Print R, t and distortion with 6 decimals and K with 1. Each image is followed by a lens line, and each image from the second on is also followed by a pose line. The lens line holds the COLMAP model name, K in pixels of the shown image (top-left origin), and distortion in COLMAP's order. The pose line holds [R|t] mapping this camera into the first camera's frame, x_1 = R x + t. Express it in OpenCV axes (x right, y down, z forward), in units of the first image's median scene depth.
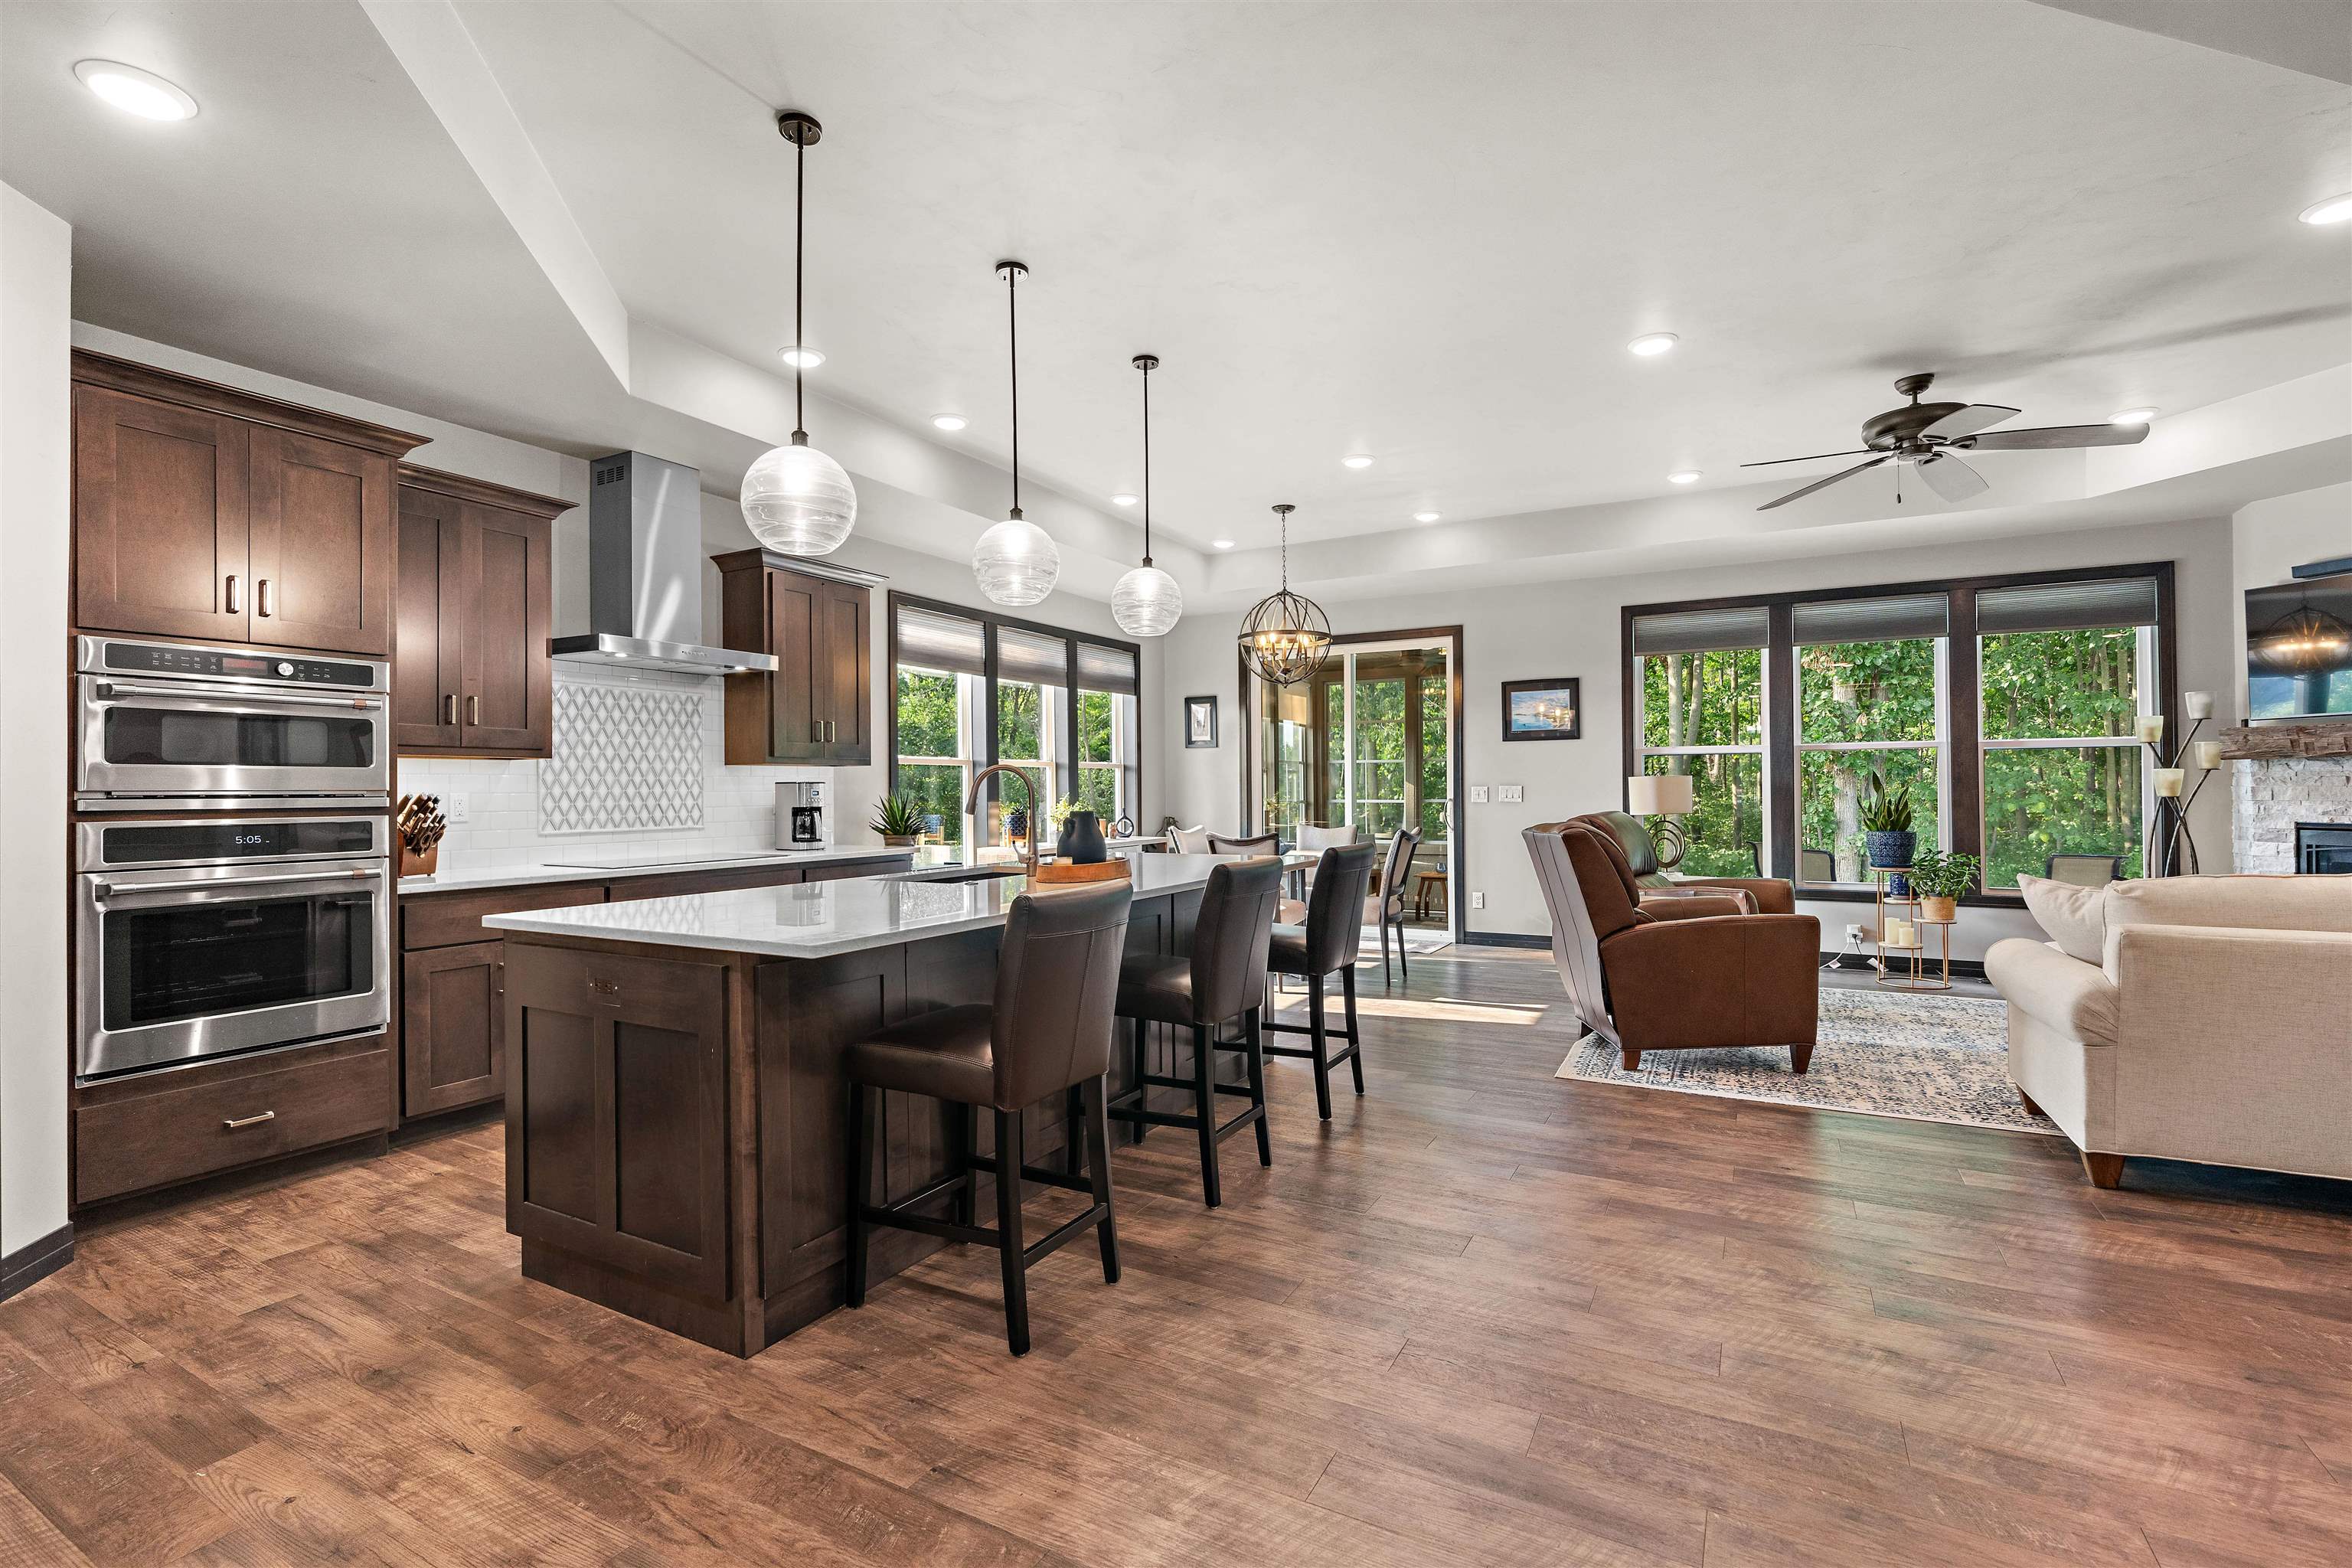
lens RADIAL K [[1062.8, 0, 1166.1], [0, 1062.8, 779.4], [0, 0, 1]] dist [-0.006765, 0.001903]
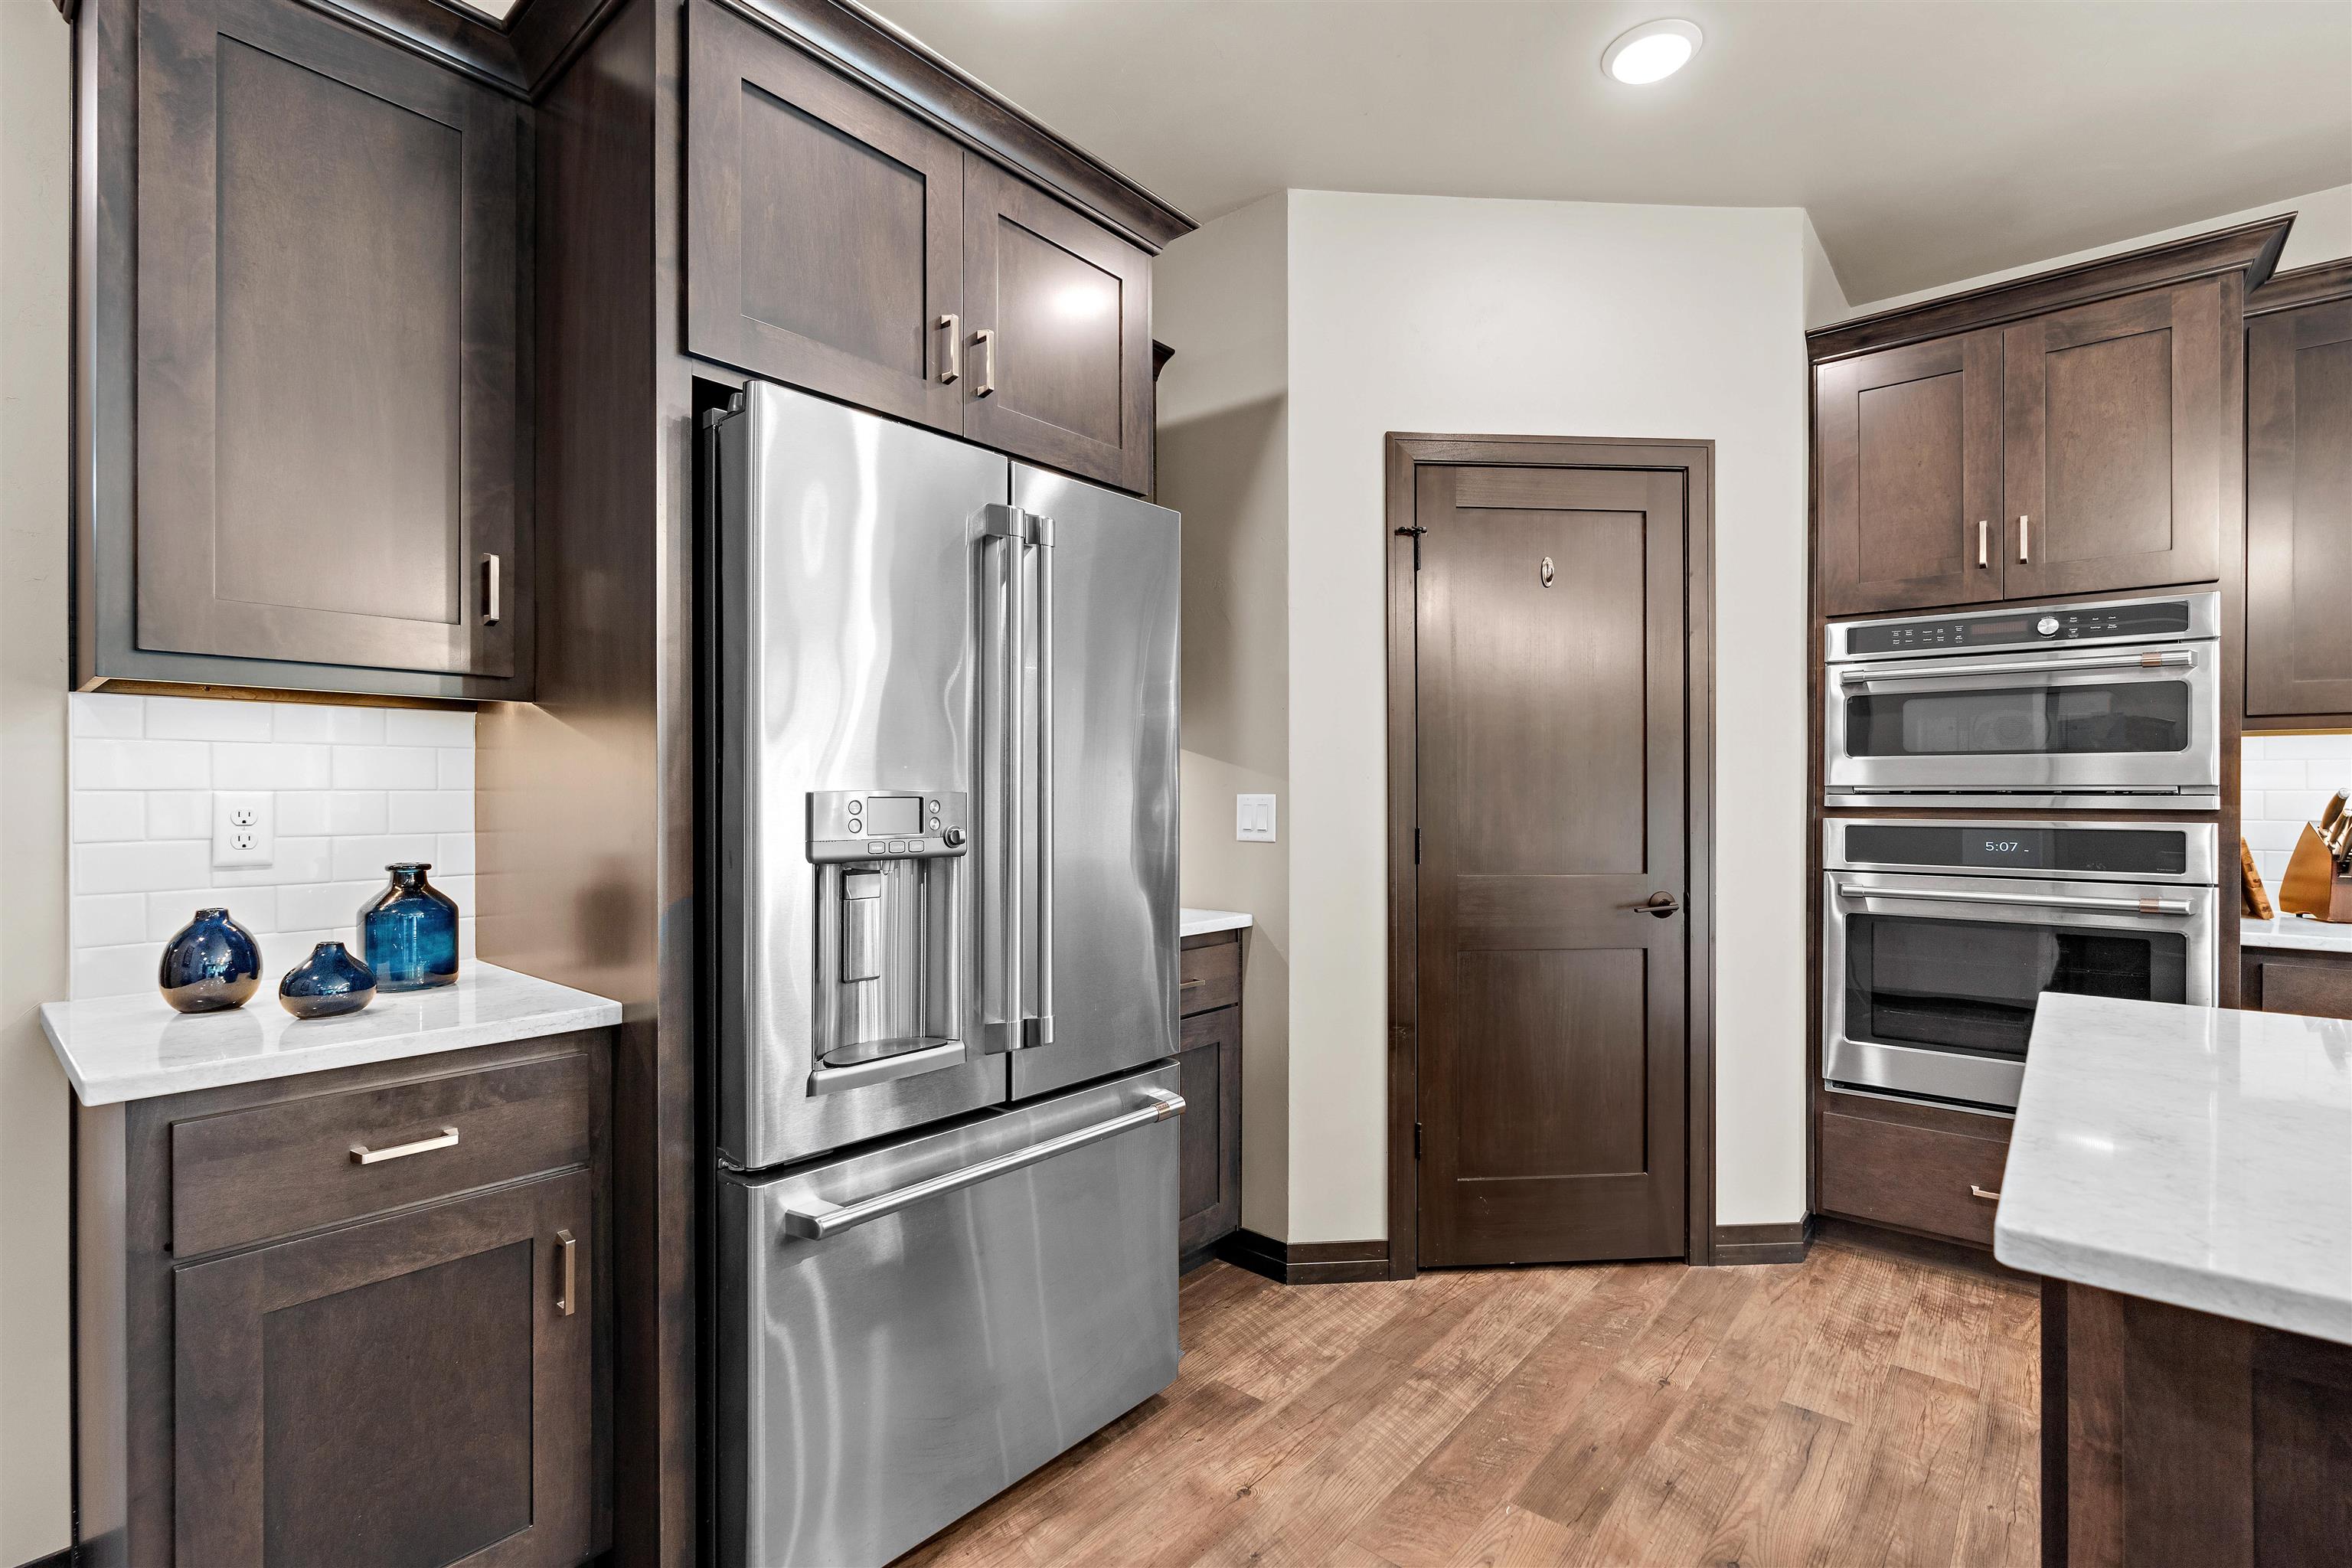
lens RADIAL K [[1062.8, 0, 1166.3], [0, 1062.8, 793.9], [0, 0, 1]] dist [-0.006765, 0.001903]
pose [[-0.196306, 0.009214, -0.980499, 0.034550], [0.011174, 0.999912, 0.007159, 0.003623], [0.980479, -0.009551, -0.196391, 0.444045]]
